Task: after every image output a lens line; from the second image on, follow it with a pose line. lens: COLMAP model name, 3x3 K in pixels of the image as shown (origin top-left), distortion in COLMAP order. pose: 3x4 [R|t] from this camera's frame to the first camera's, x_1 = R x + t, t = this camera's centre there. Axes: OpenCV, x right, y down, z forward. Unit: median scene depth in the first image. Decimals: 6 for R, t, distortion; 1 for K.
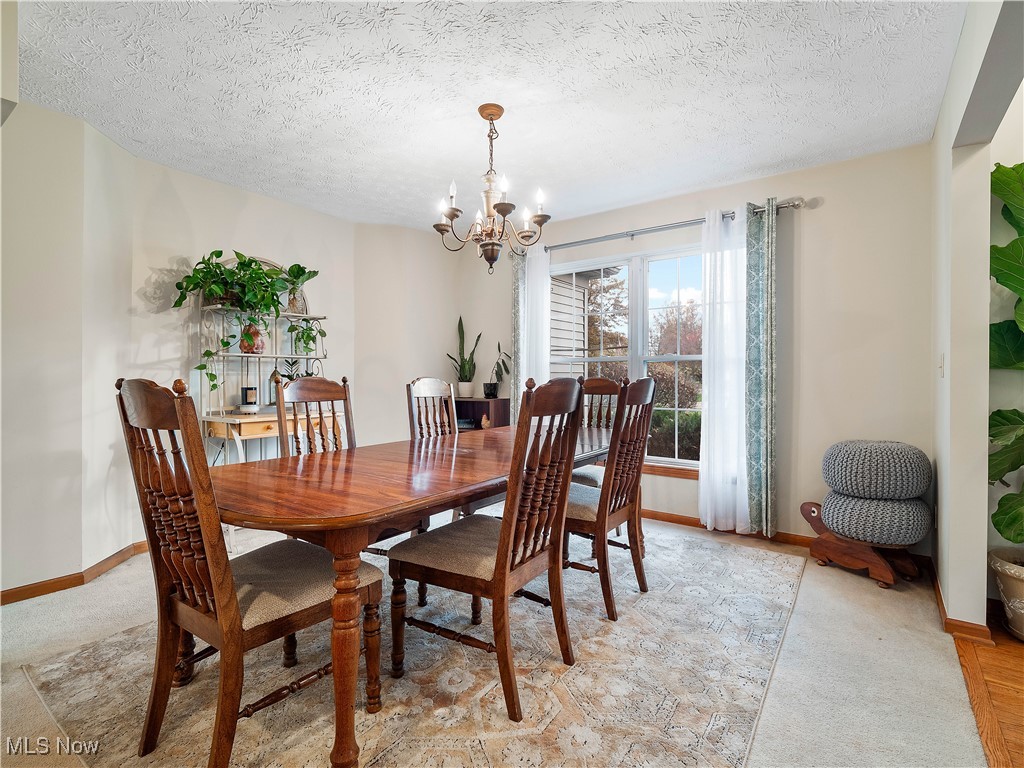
lens RADIAL K [[479.1, 0, 514.9], [0, 479.1, 382.6], [0, 0, 1]] dist [-0.002365, -0.000207]
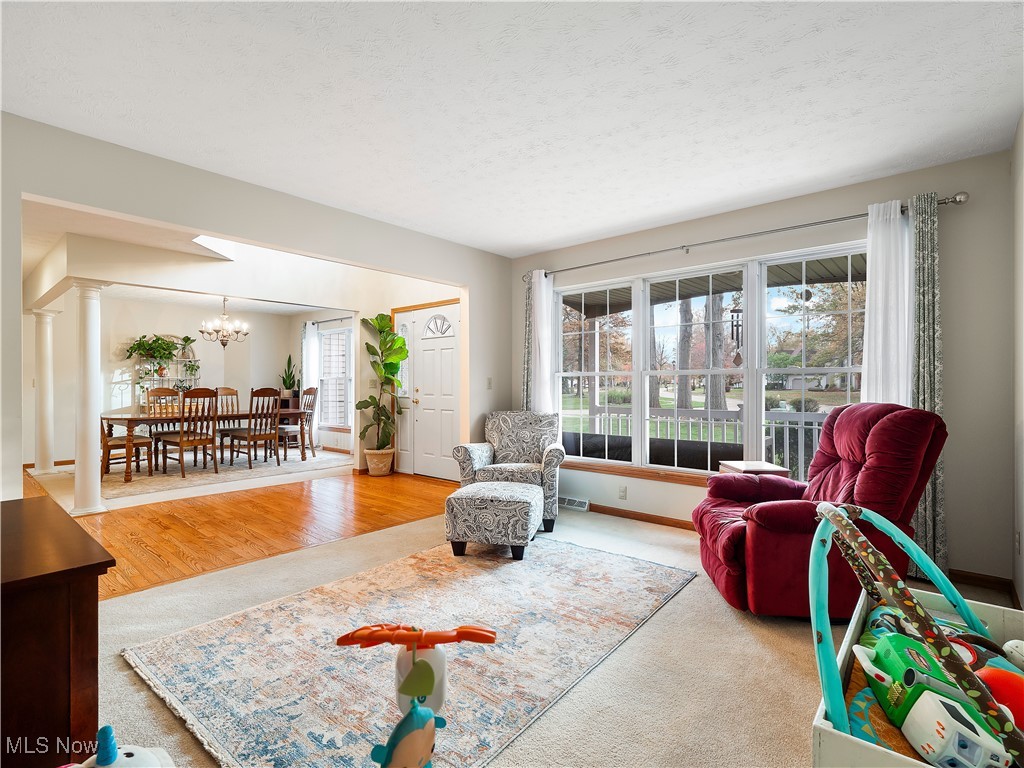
lens RADIAL K [[496.6, 0, 517.3], [0, 496.6, 374.3], [0, 0, 1]] dist [-0.002502, -0.000421]
pose [[0.997081, 0.001270, -0.076338, 1.342597], [-0.003929, 0.999390, -0.034688, 0.001330], [0.076247, 0.034887, 0.996478, -1.250975]]
